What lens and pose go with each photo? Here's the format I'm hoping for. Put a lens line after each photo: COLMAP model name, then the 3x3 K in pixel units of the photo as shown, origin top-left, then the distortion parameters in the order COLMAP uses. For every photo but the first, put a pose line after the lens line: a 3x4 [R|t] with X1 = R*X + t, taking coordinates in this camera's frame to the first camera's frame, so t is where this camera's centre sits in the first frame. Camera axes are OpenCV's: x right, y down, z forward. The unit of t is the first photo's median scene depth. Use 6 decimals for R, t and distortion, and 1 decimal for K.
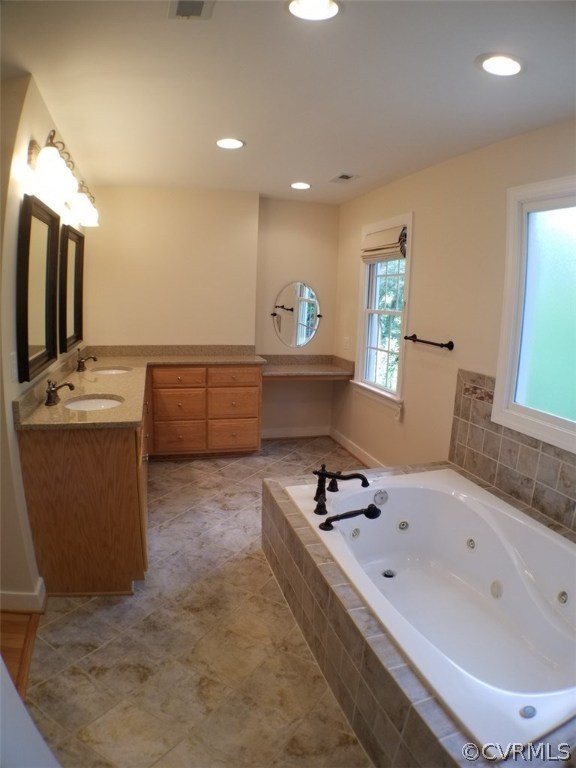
lens RADIAL K [[460.4, 0, 298.0], [0, 460.4, 383.9], [0, 0, 1]] dist [-0.200826, 0.002511]
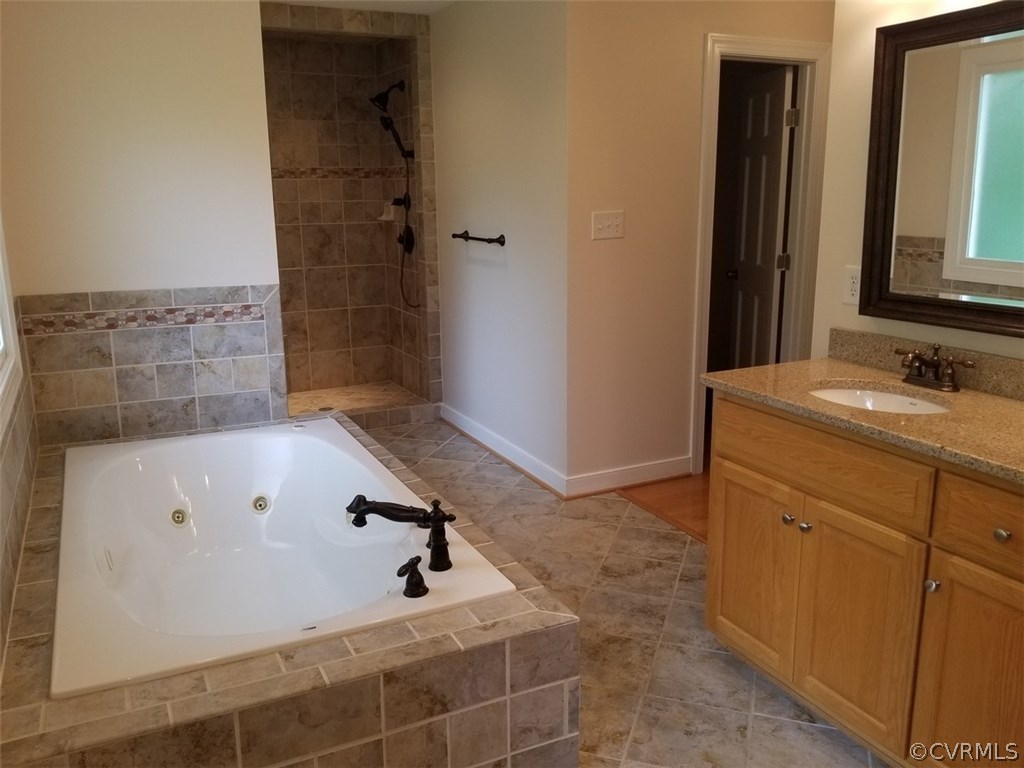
lens RADIAL K [[832.3, 0, 510.4], [0, 832.3, 378.2], [0, 0, 1]] dist [0.056218, -0.080948]
pose [[-0.986858, 0.009896, -0.161284, 0.118294], [-0.052913, 0.923300, 0.380418, -0.321738], [0.152678, 0.383953, -0.910643, 1.794848]]
